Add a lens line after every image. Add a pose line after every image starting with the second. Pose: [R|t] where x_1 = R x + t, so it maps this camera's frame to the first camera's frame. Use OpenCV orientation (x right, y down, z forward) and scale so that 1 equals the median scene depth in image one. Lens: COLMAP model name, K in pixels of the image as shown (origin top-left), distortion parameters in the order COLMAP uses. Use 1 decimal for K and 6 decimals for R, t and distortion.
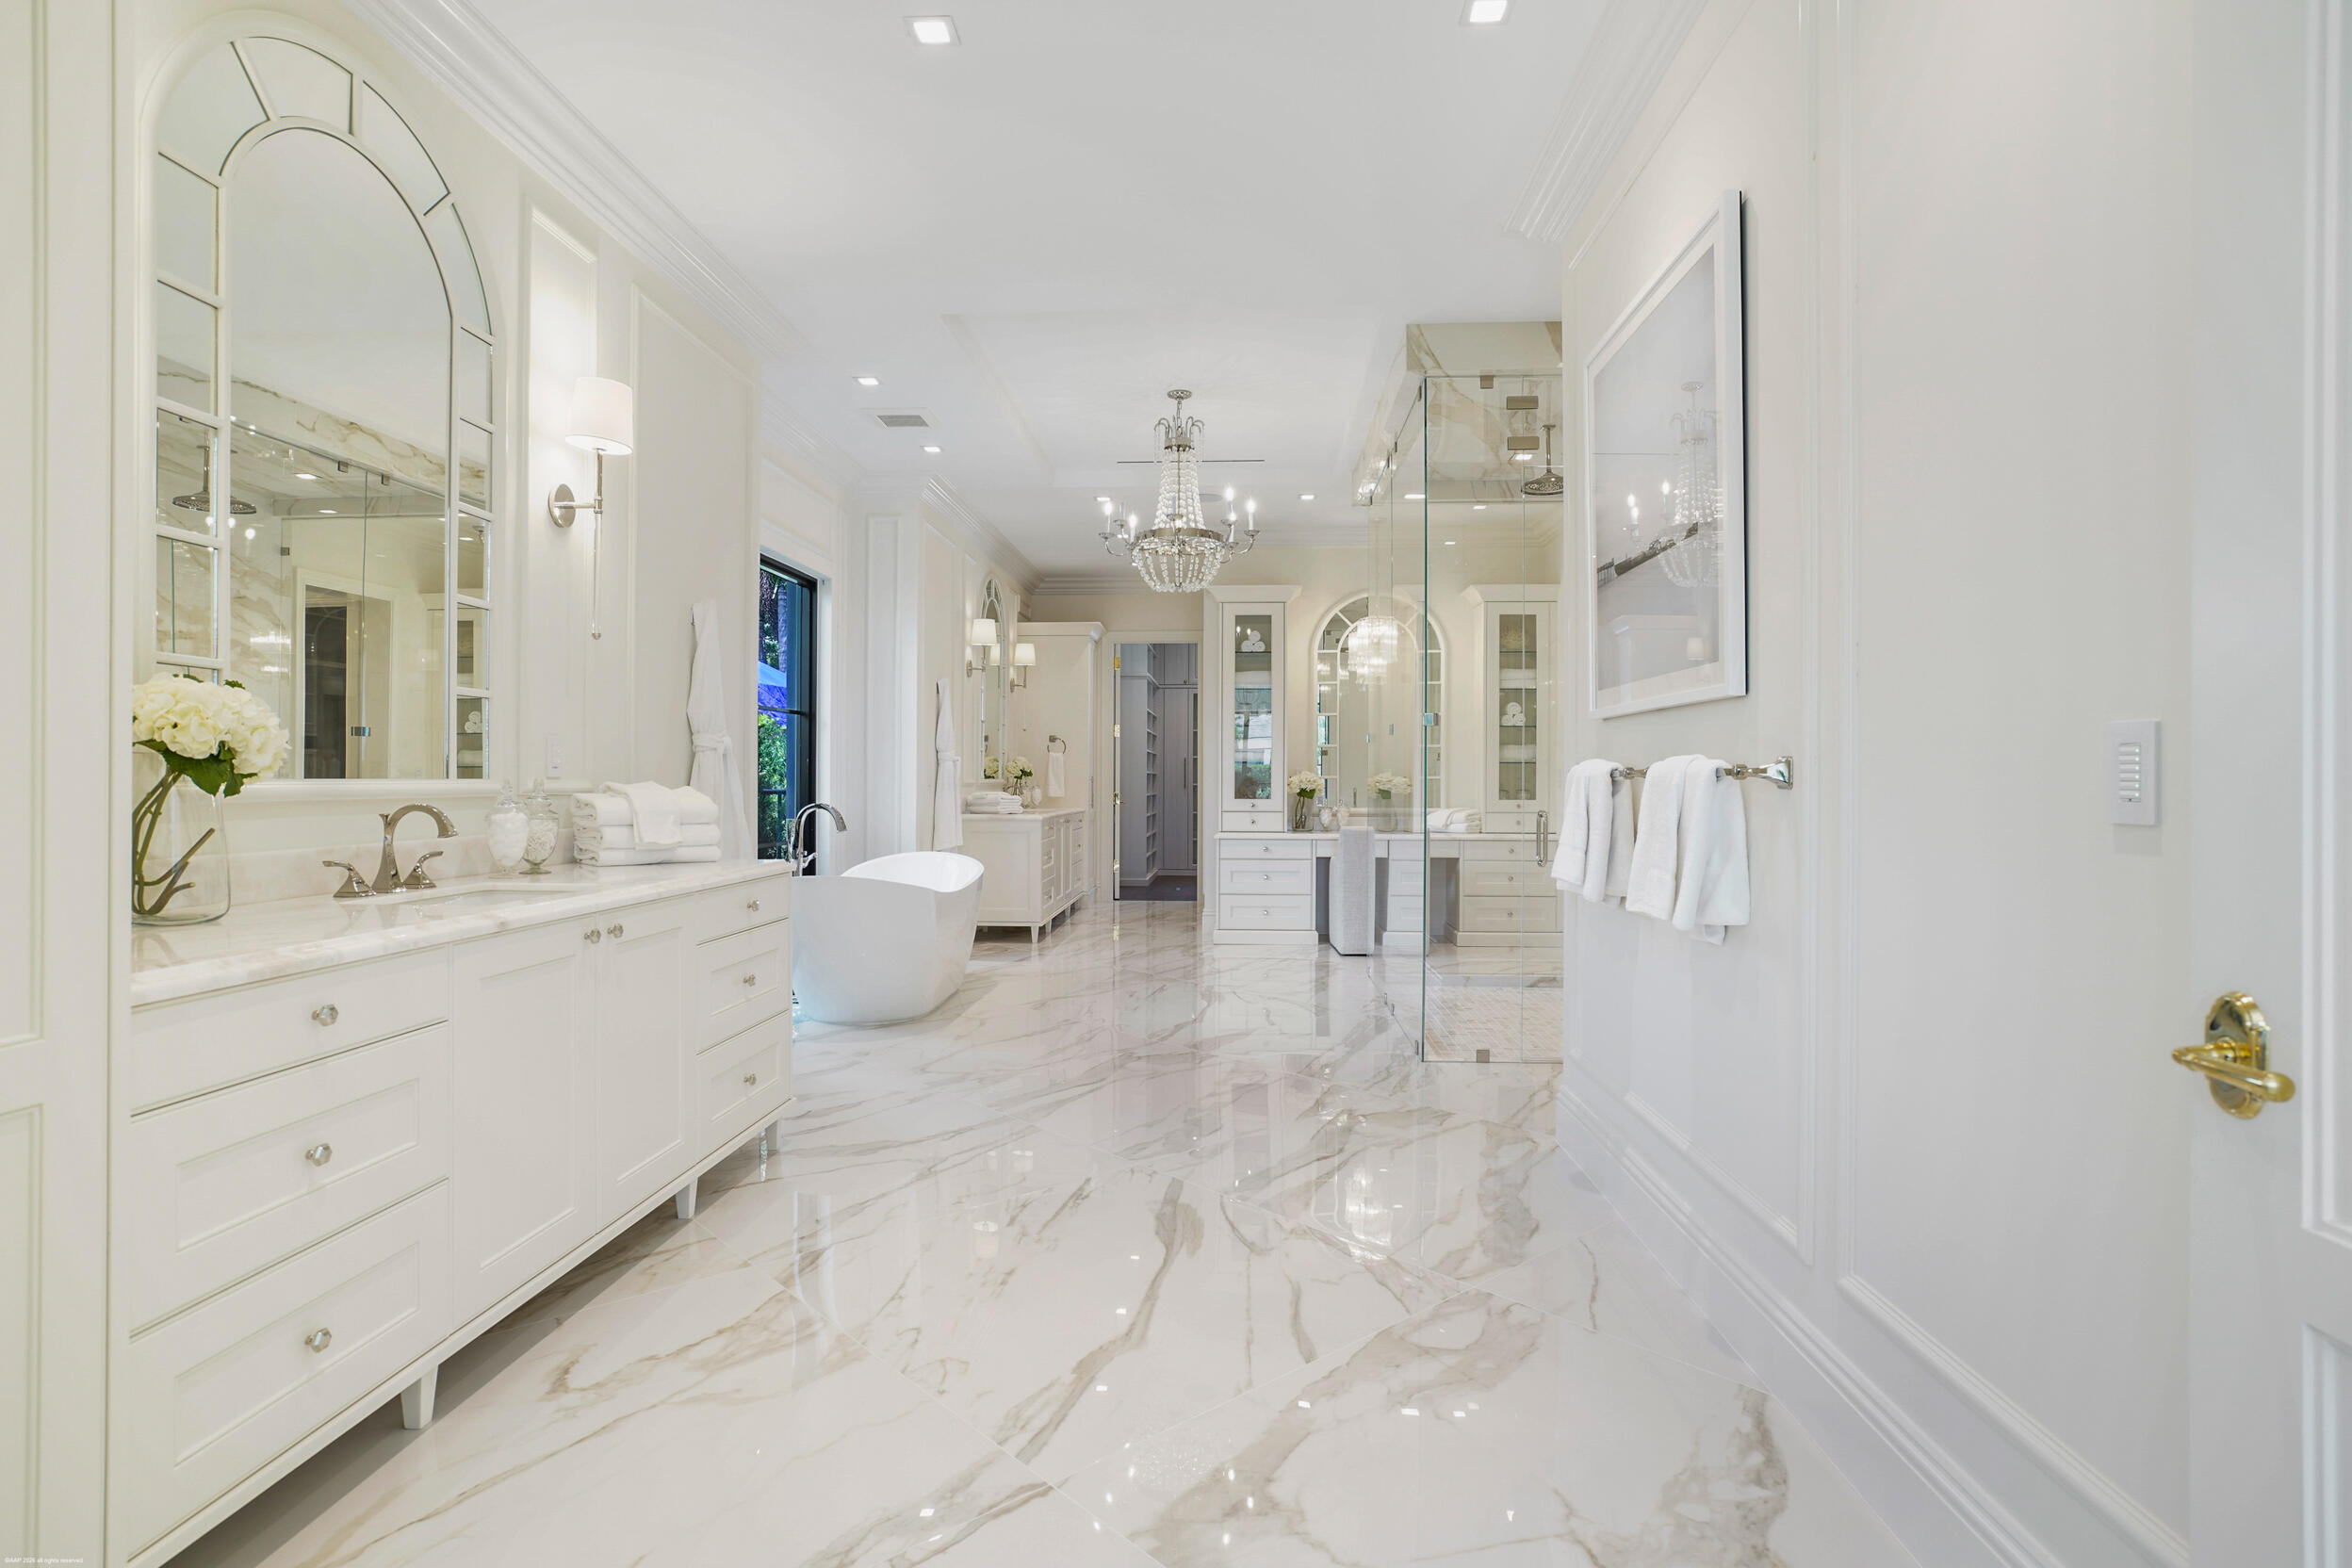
lens RADIAL K [[1271.7, 0, 1173.4], [0, 1271.7, 777.7], [0, 0, 1]] dist [0.001077, 0.001015]
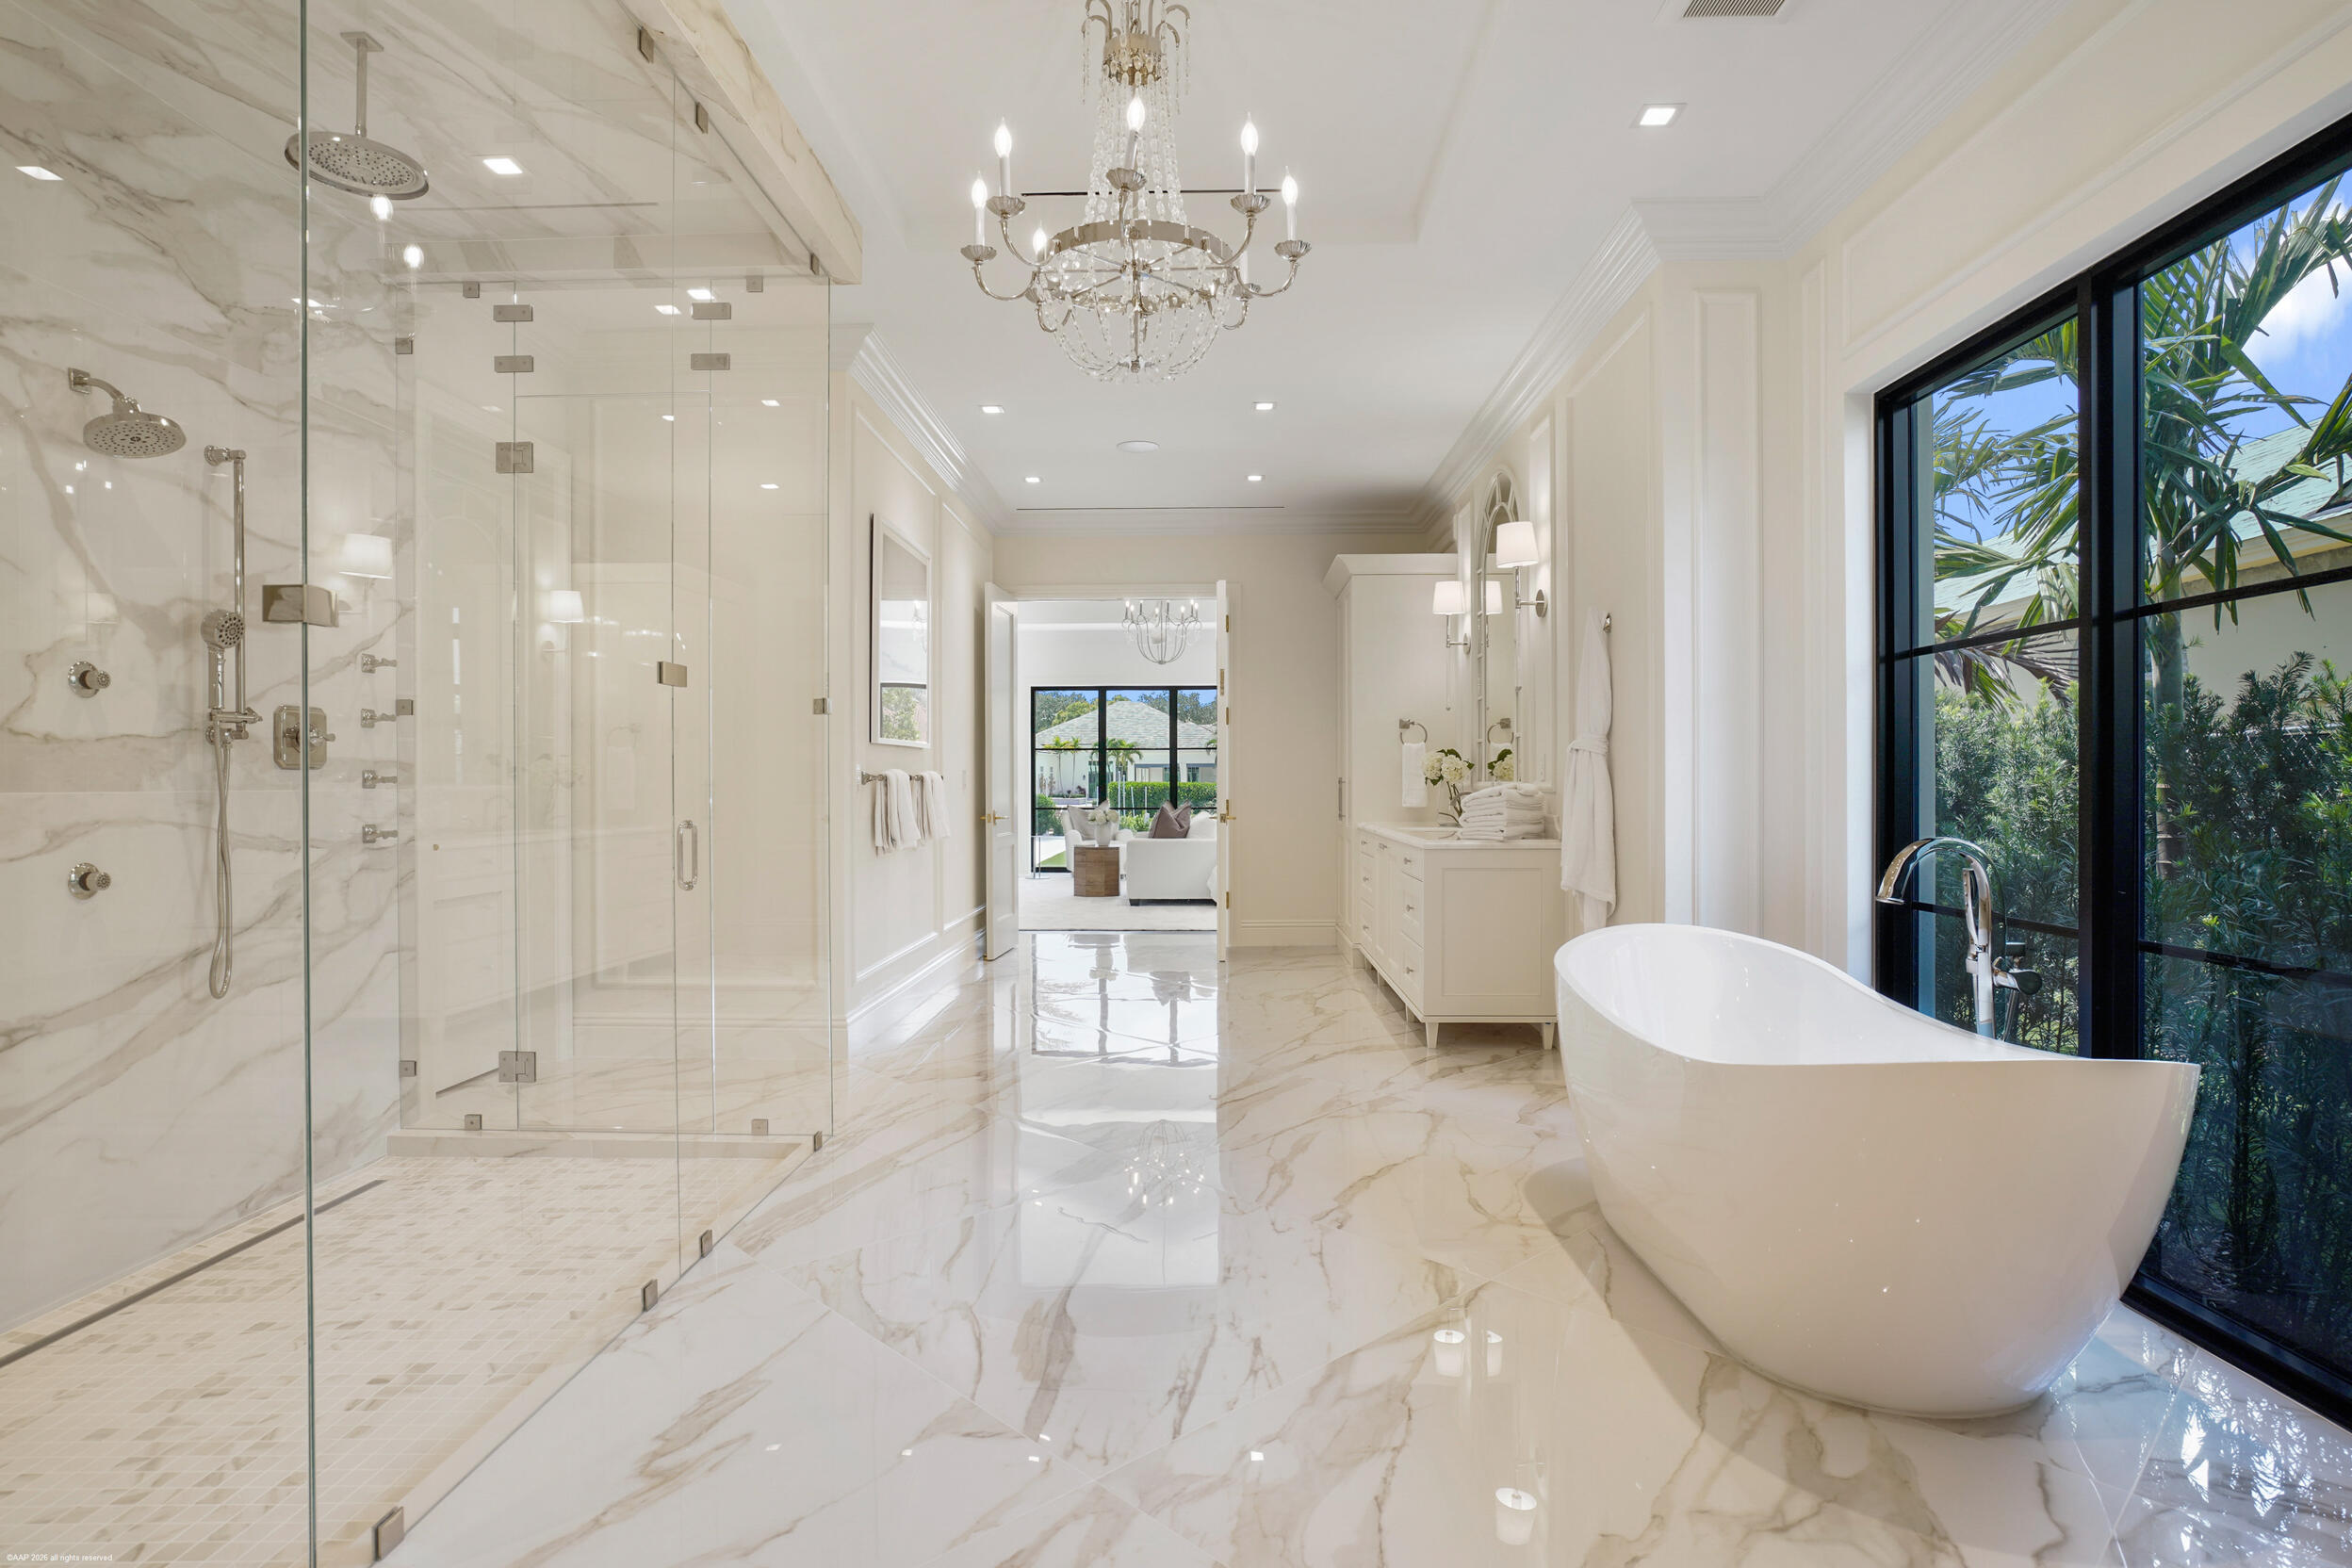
lens RADIAL K [[1271.7, 0, 1164.6], [0, 1271.7, 783.6], [0, 0, 1]] dist [0.001077, 0.001015]
pose [[-0.999831, -0.001452, -0.018301, -0.055162], [-0.001483, 0.999997, 0.001690, -0.000152], [0.018298, 0.001717, -0.999831, 1.797828]]
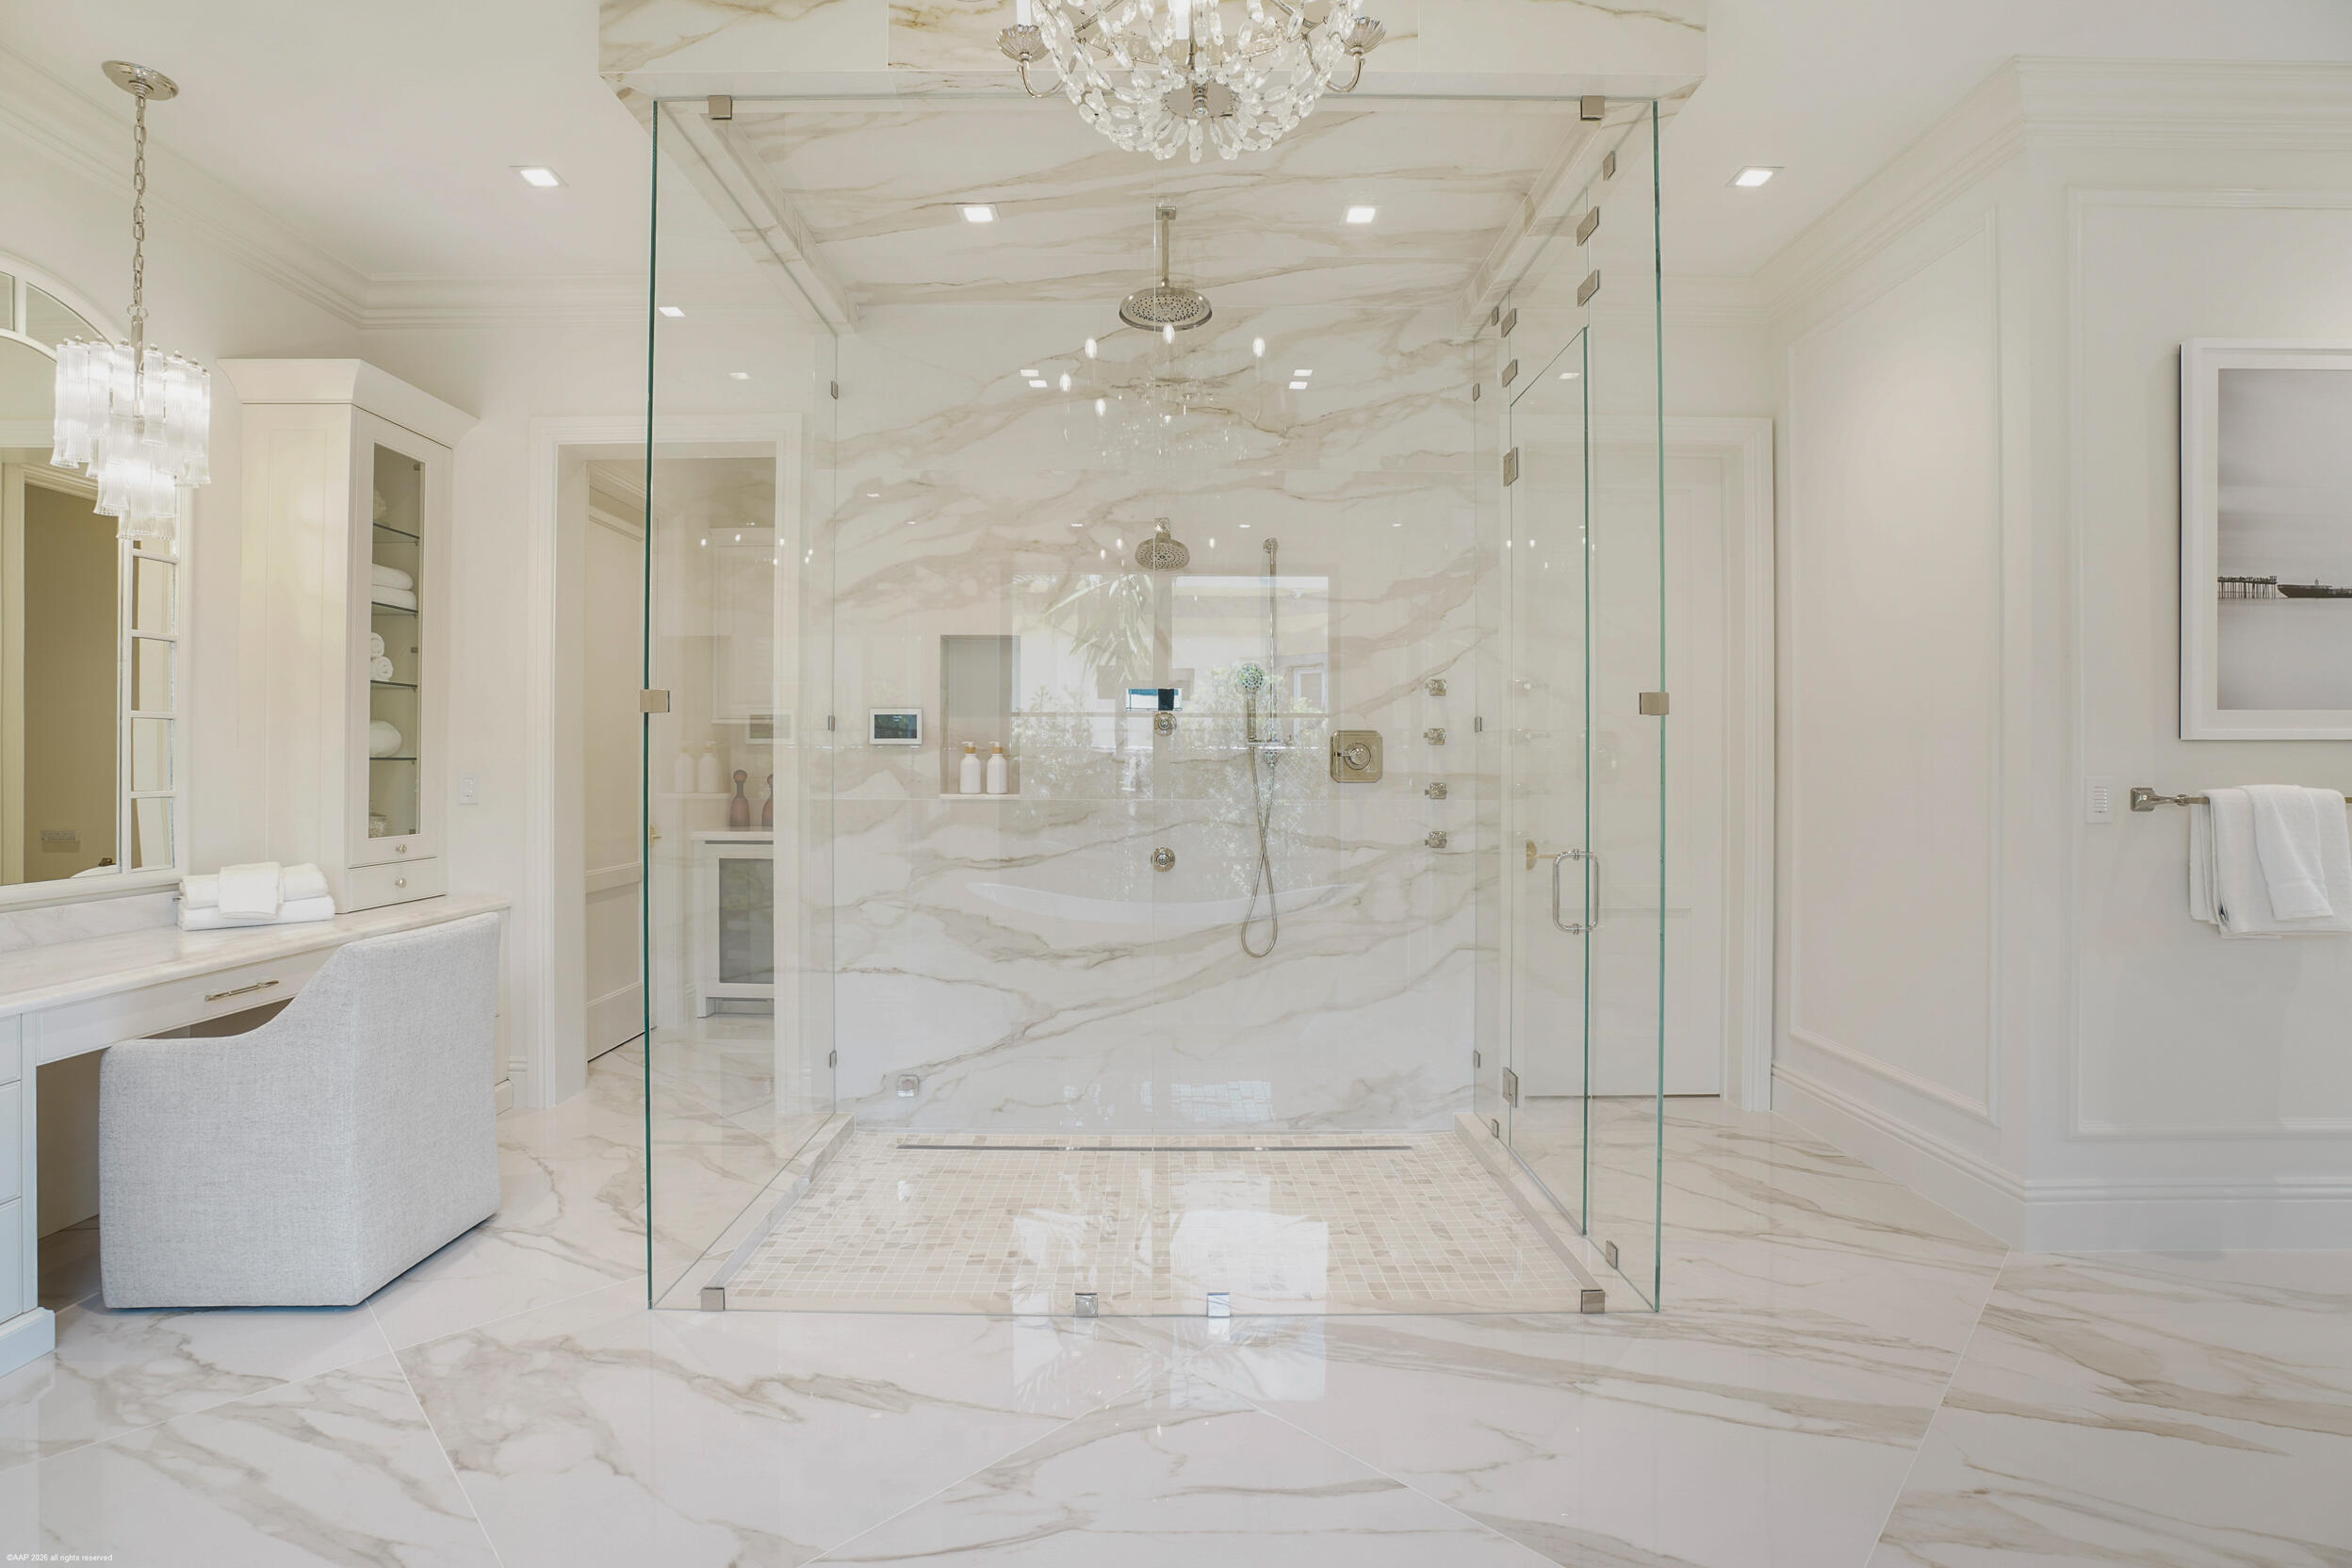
lens RADIAL K [[1114.5, 0, 1160.7], [0, 1114.5, 767.6], [0, 0, 1]] dist [-0.031831, 0.001760]
pose [[-0.039260, -0.002295, 0.999226, -0.294591], [0.000288, 0.999997, 0.002308, -0.015947], [-0.999229, 0.000378, -0.039260, 1.317614]]
